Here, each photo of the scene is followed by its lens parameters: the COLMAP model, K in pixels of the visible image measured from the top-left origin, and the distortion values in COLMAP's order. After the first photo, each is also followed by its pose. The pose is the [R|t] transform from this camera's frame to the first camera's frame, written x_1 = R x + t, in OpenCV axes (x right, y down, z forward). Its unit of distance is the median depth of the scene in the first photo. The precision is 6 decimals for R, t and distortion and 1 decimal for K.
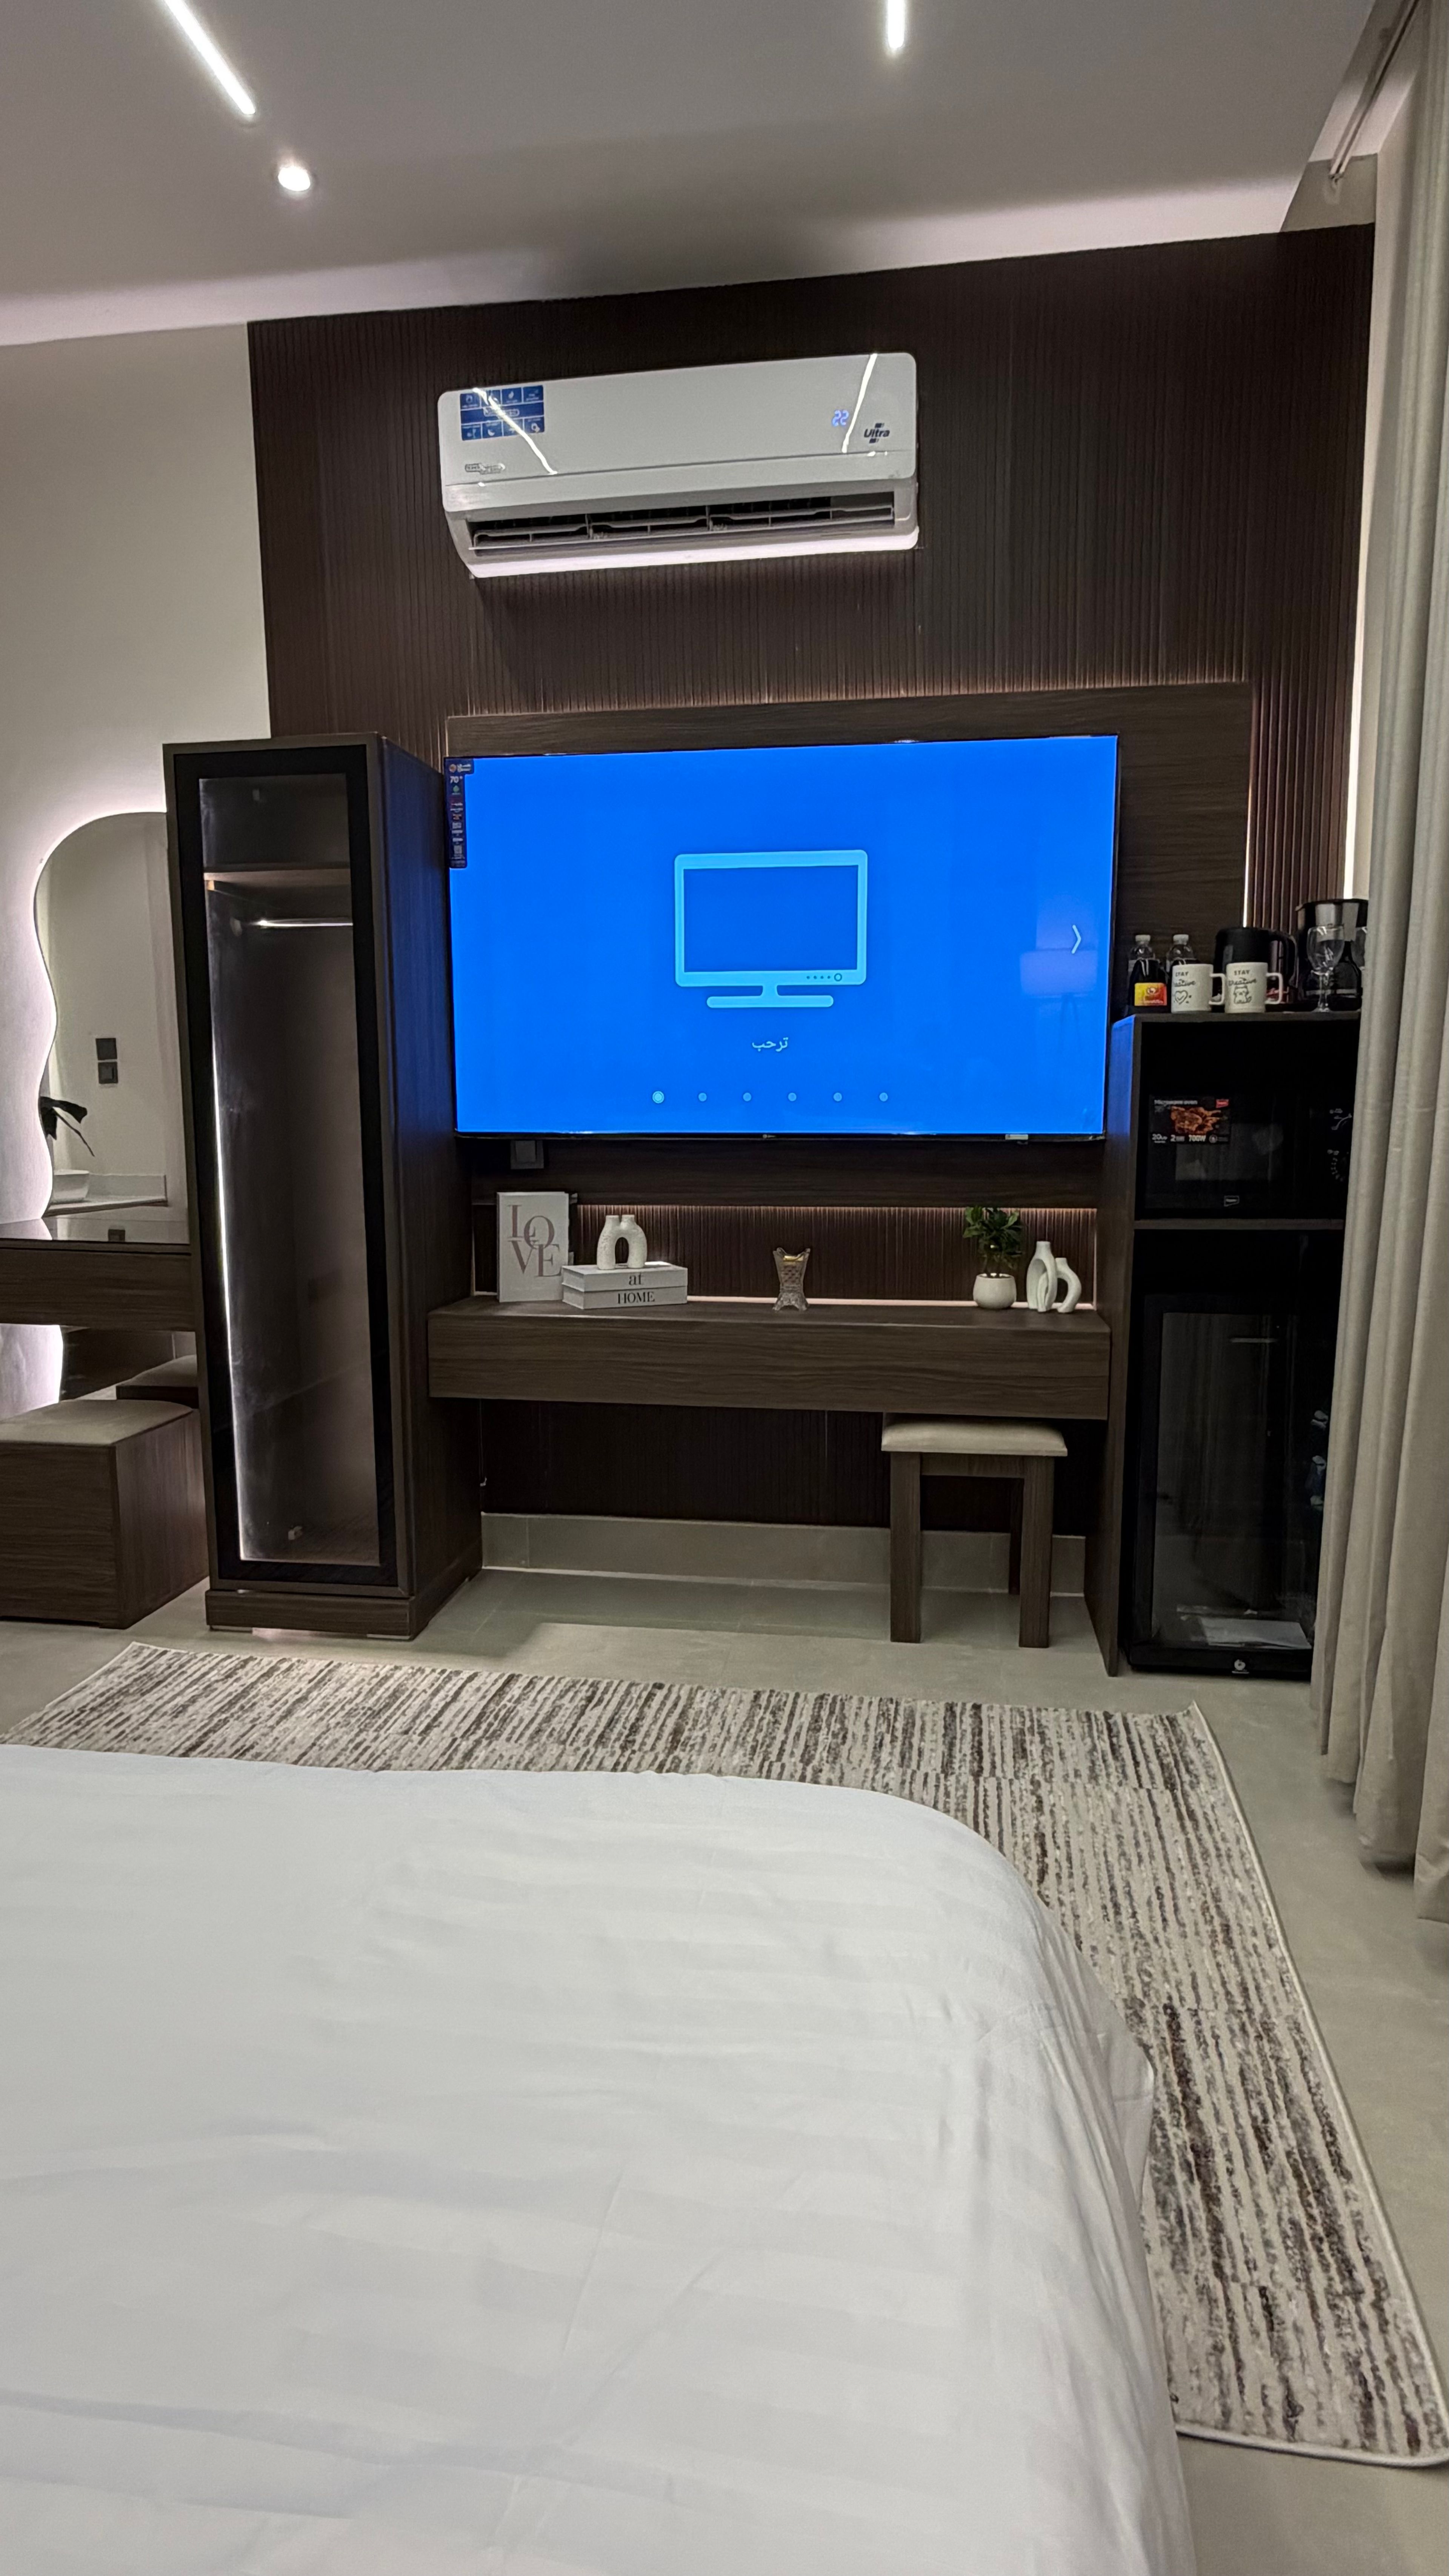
lens RADIAL K [[1411.7, 0, 724.5], [0, 1411.7, 1288.0], [0, 0, 1]] dist [-0.003765, -0.000697]
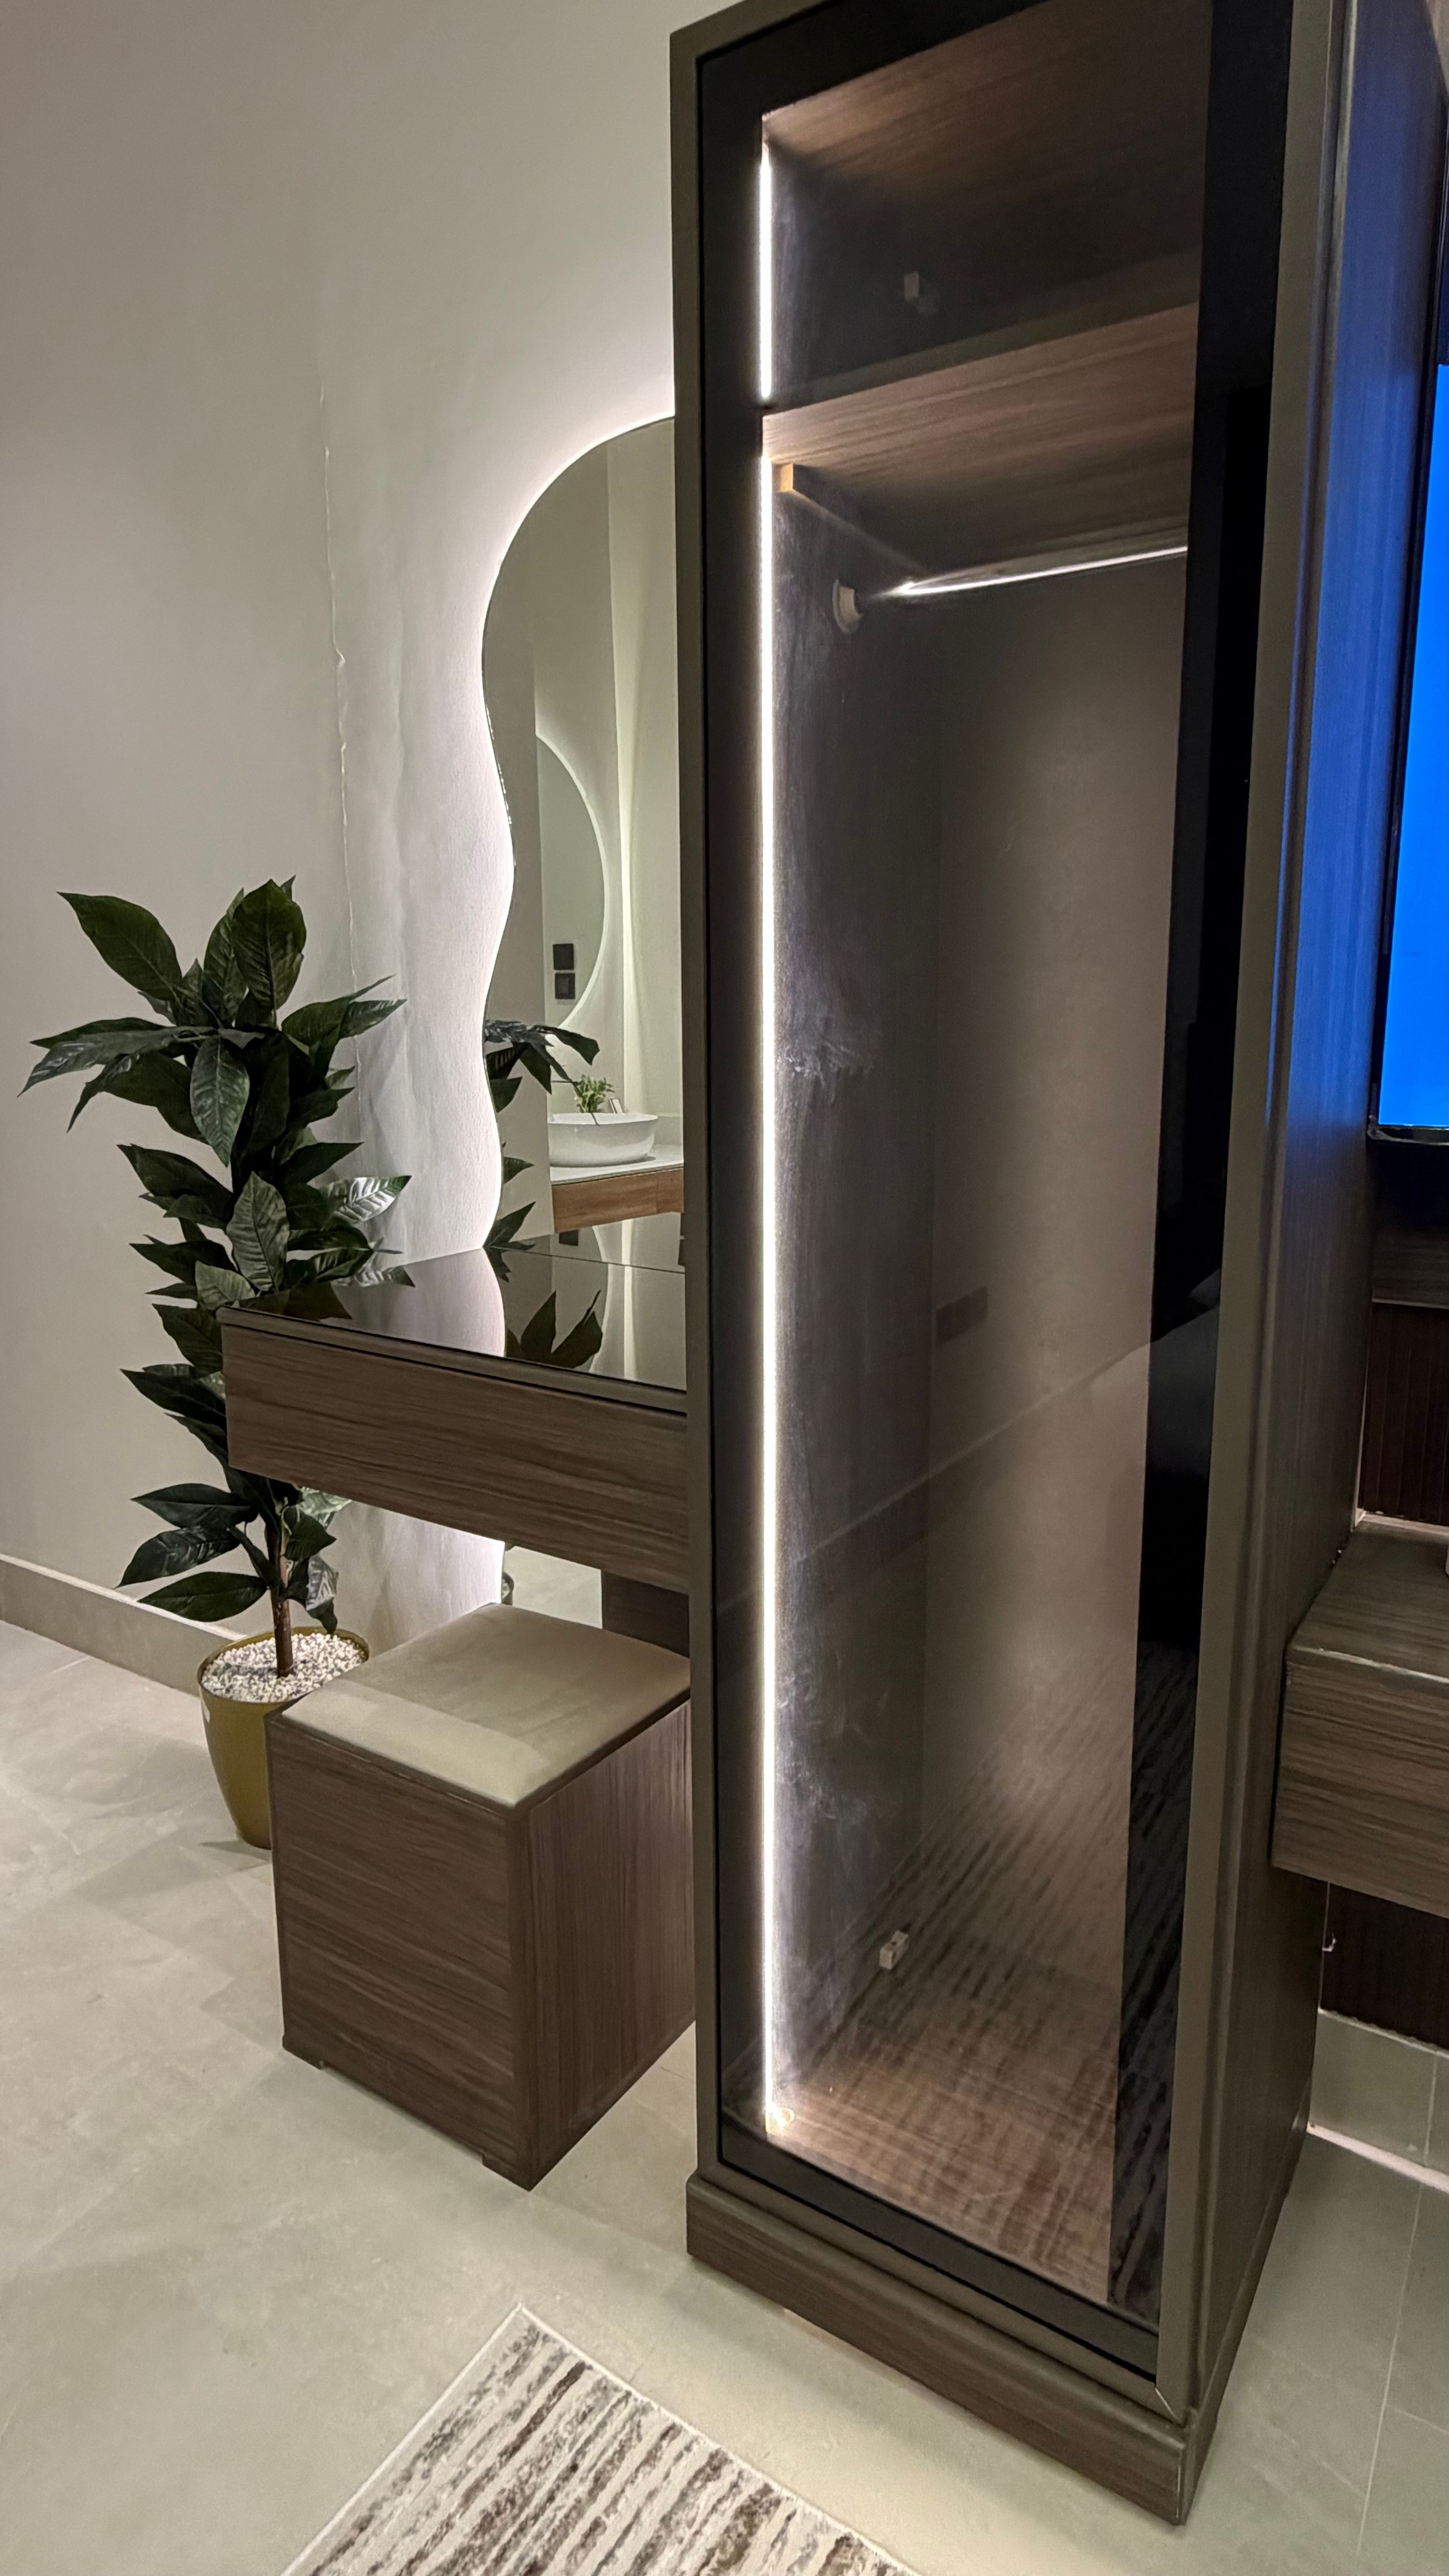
lens RADIAL K [[1411.7, 0, 724.5], [0, 1411.7, 1288.0], [0, 0, 1]] dist [-0.003765, -0.000697]
pose [[0.909919, 0.076708, -0.407631, -0.213953], [-0.051352, 0.996023, 0.072805, -0.096732], [0.411595, -0.045314, 0.910240, 0.659656]]
